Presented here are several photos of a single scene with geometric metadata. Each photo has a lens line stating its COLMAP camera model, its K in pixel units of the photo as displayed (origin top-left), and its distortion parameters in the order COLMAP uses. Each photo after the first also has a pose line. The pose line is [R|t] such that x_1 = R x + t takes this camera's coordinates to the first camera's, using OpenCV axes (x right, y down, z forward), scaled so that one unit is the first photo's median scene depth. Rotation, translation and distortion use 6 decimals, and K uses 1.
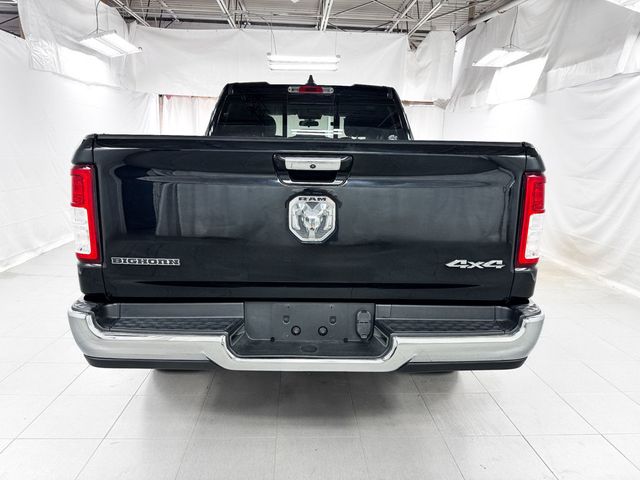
lens RADIAL K [[458.4, 0, 323.7], [0, 458.4, 240.7], [0, 0, 1]] dist [0.076139, -0.065511]
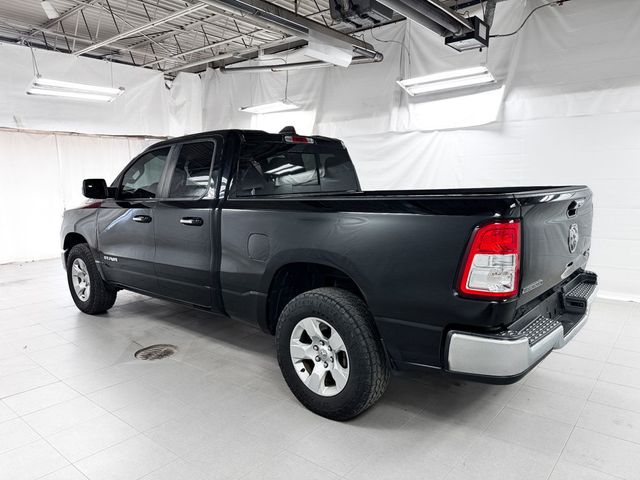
lens RADIAL K [[458.4, 0, 323.7], [0, 458.4, 240.7], [0, 0, 1]] dist [0.076139, -0.065511]
pose [[0.666698, -0.134245, 0.733138, -0.630077], [0.174327, 0.984448, 0.021733, -0.079520], [-0.724654, 0.113317, 0.679732, 0.186049]]
